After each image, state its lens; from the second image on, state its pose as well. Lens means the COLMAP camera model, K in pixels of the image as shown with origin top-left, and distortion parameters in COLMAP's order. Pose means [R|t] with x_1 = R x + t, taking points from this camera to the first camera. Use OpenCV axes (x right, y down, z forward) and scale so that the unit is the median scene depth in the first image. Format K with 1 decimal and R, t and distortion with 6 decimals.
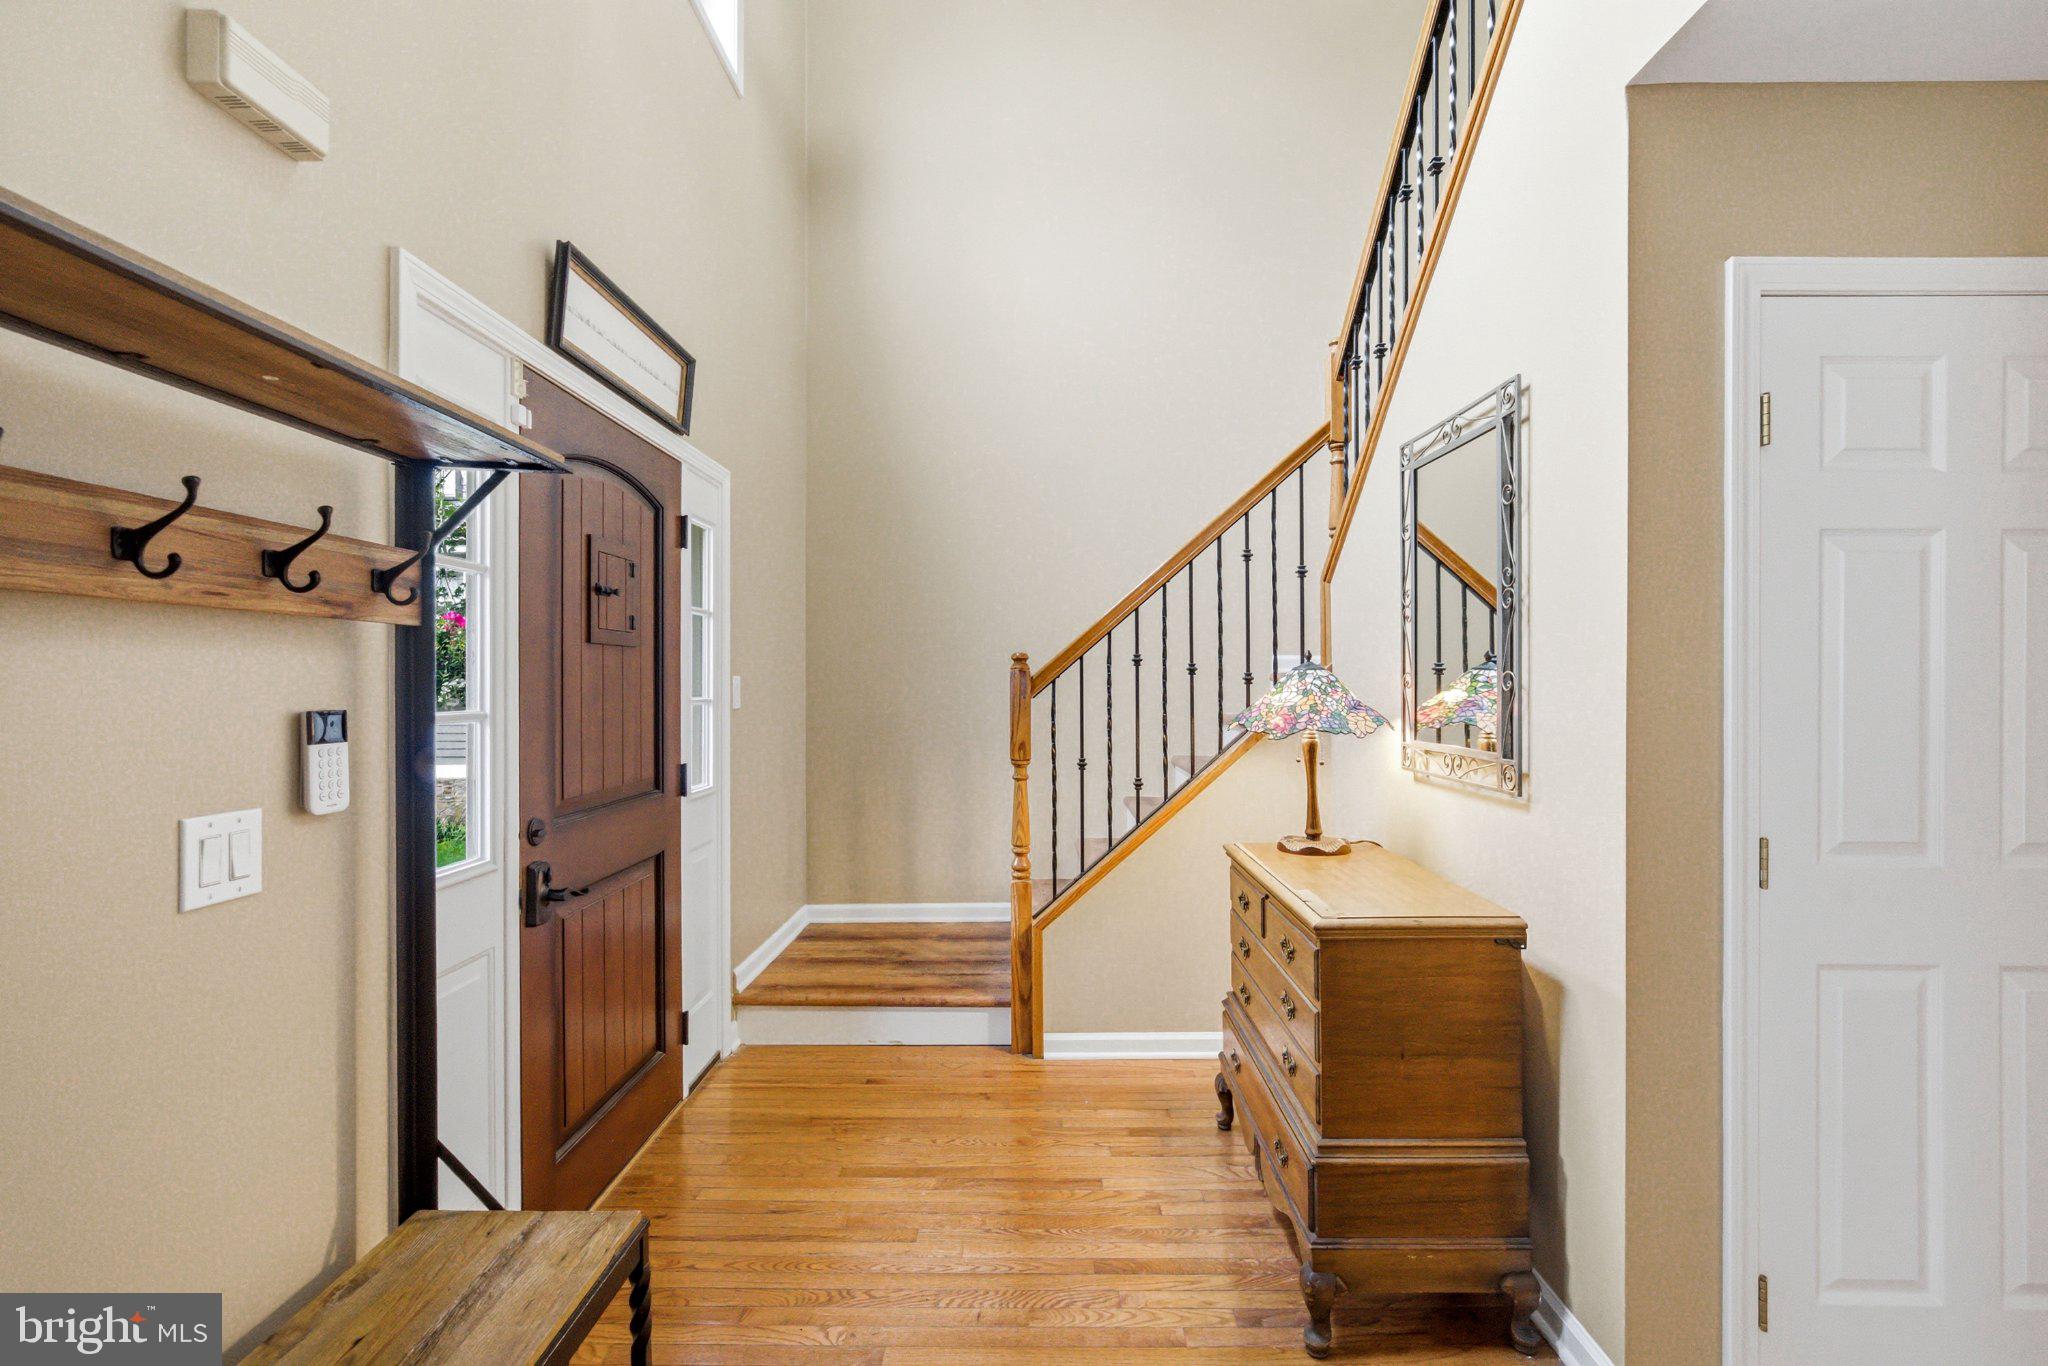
lens RADIAL K [[908.3, 0, 1025.5], [0, 908.3, 673.2], [0, 0, 1]] dist [-0.001584, 0.001876]
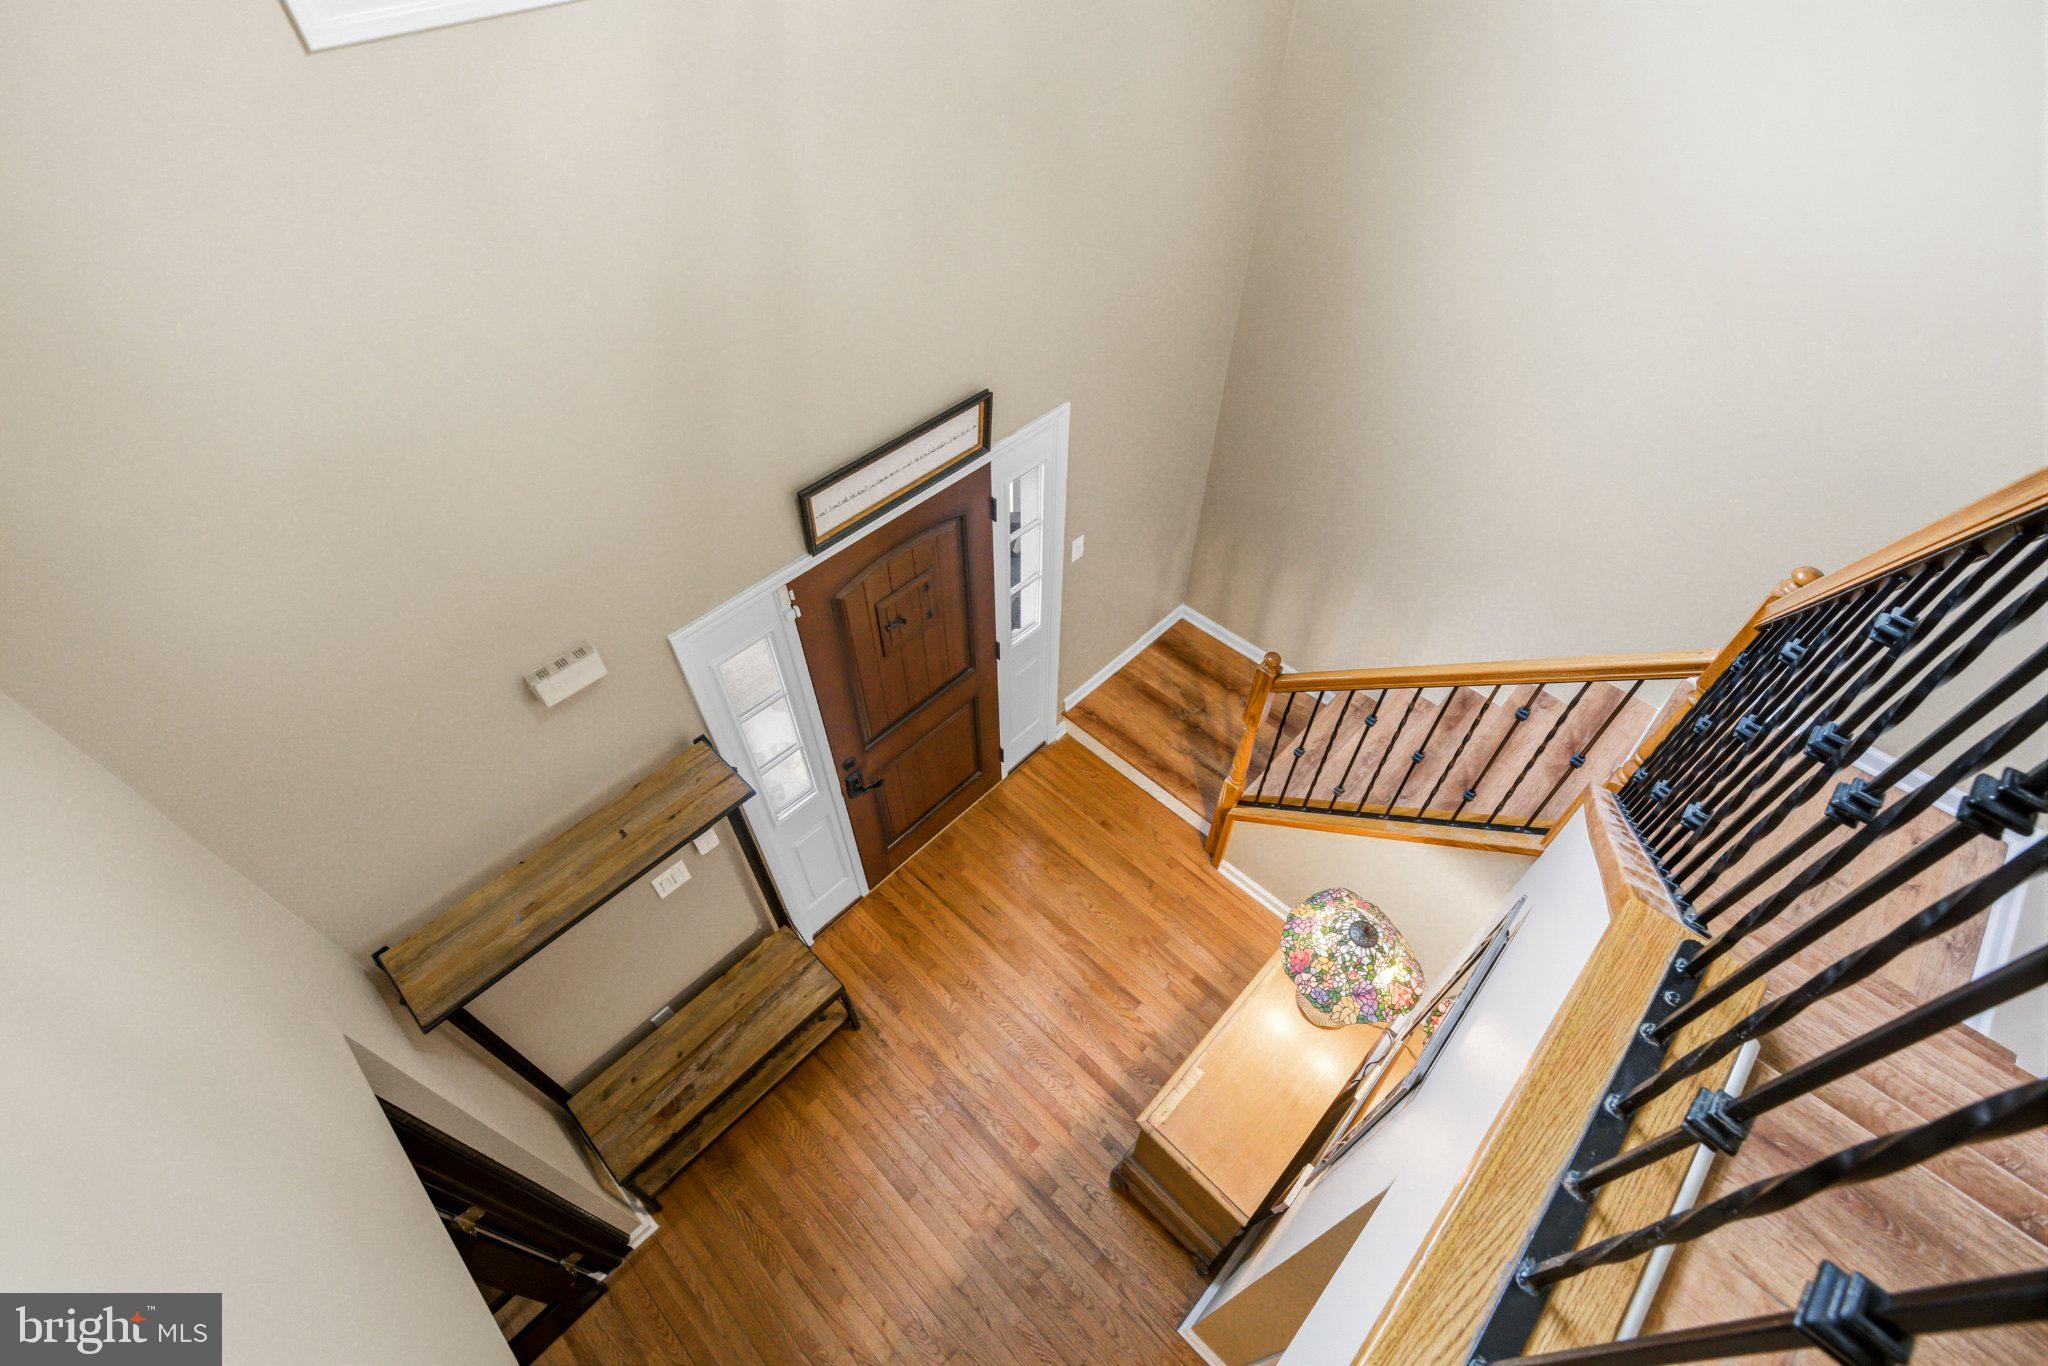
lens RADIAL K [[908.3, 0, 1035.4], [0, 908.3, 681.6], [0, 0, 1]] dist [-0.001584, 0.001876]
pose [[0.732073, 0.522685, -0.436886, 0.276148], [-0.004543, 0.645055, 0.764123, -0.834598], [0.681211, -0.557409, 0.474601, 0.311050]]
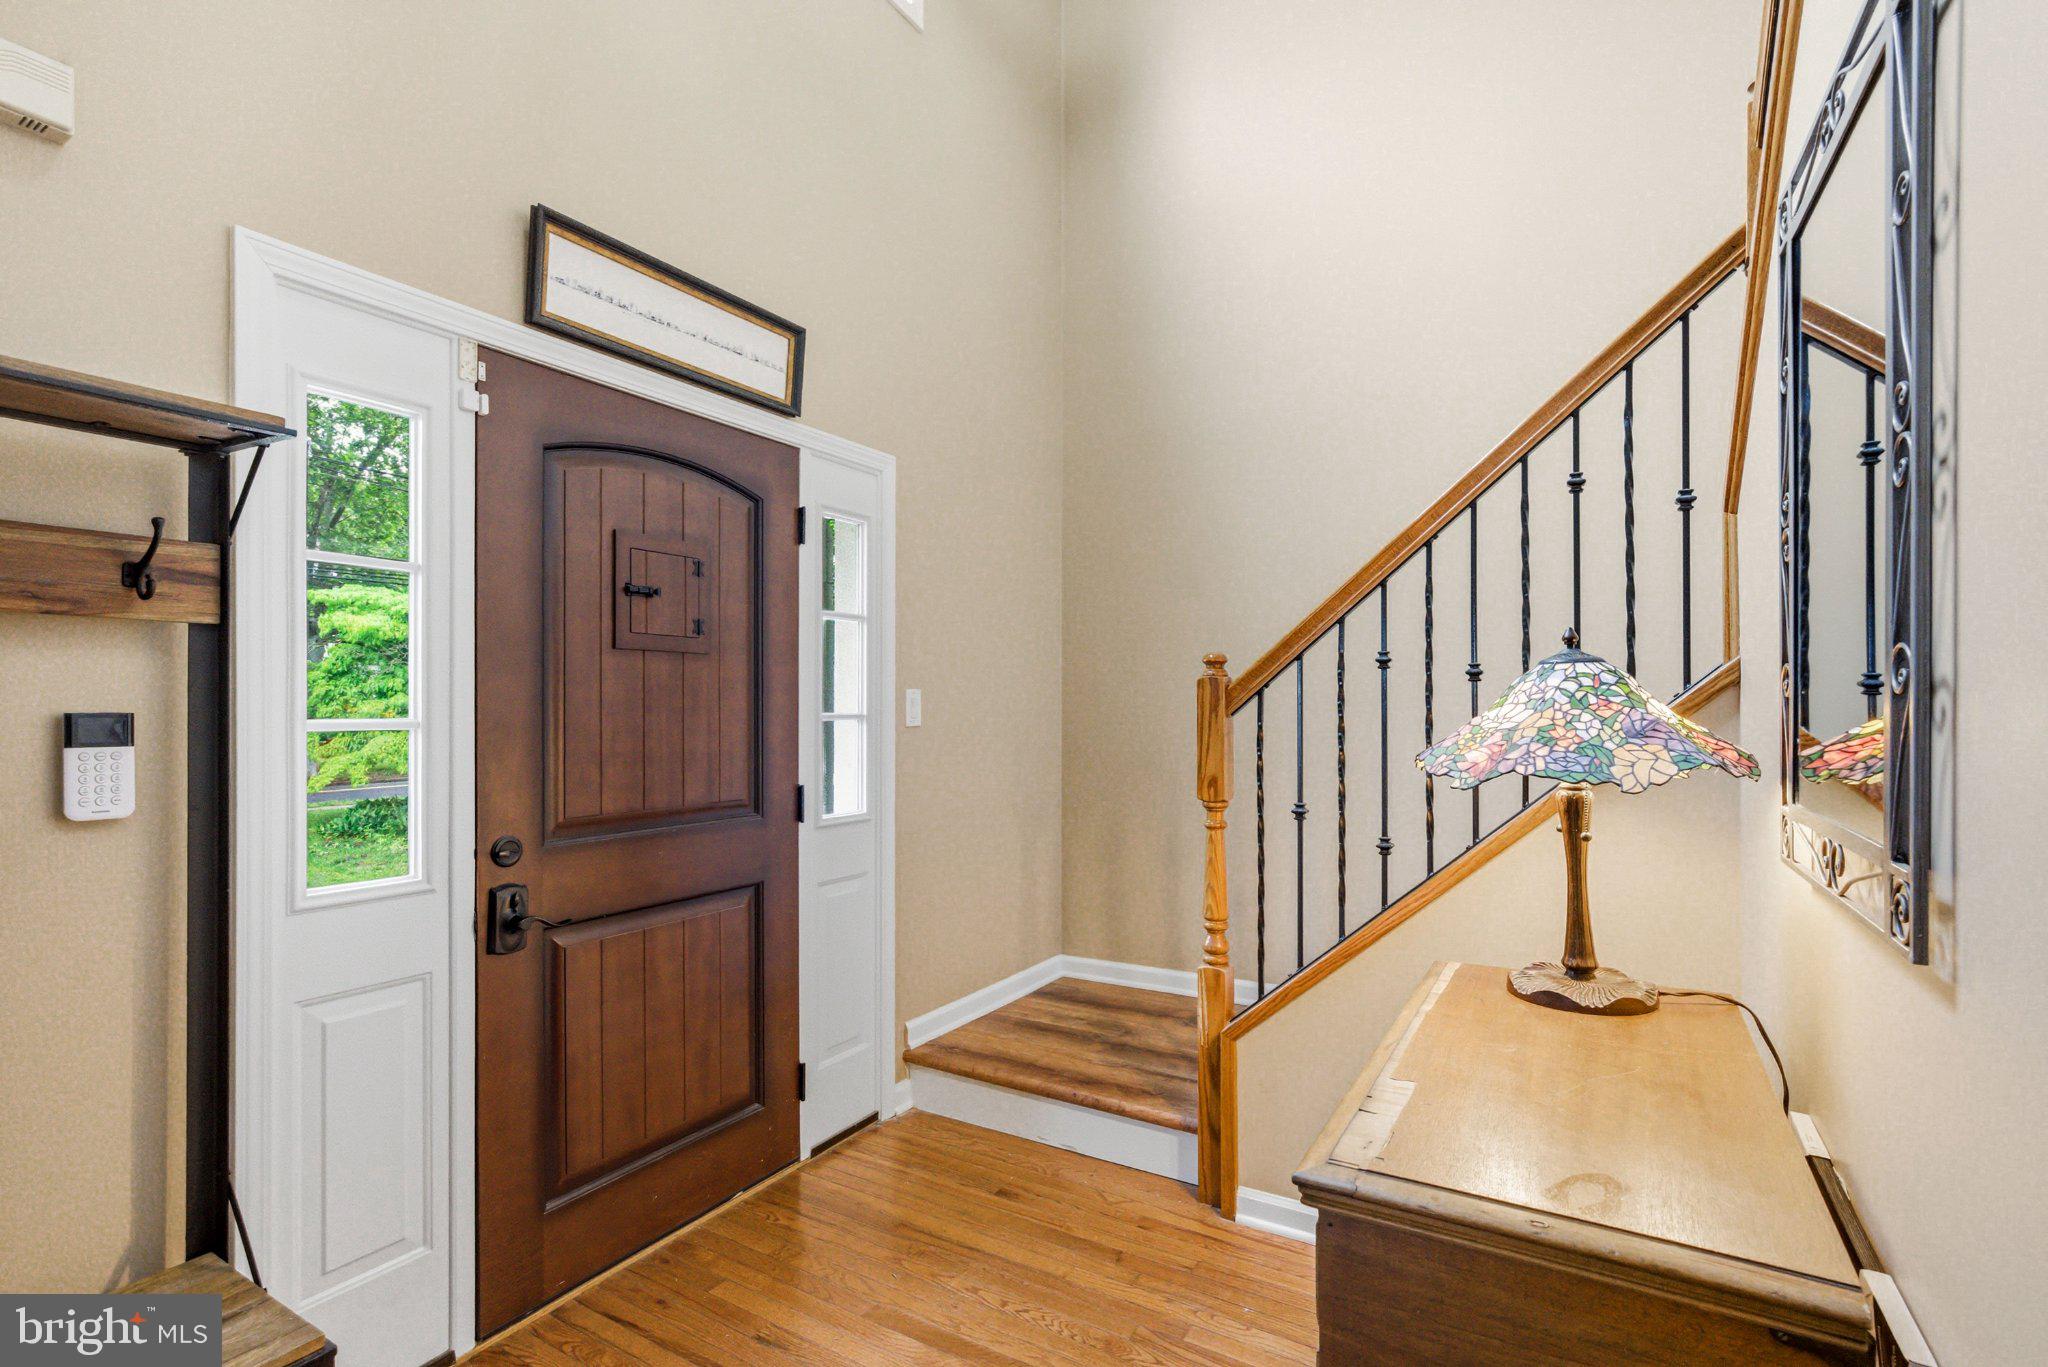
lens RADIAL K [[946.1, 0, 1023.7], [0, 946.1, 704.0], [0, 0, 1]] dist [-0.004266, 0.002658]
pose [[0.861395, -0.000480, -0.507936, 0.256566], [0.004109, 0.999973, 0.006025, 0.012970], [0.507919, -0.007277, 0.861374, 0.281326]]
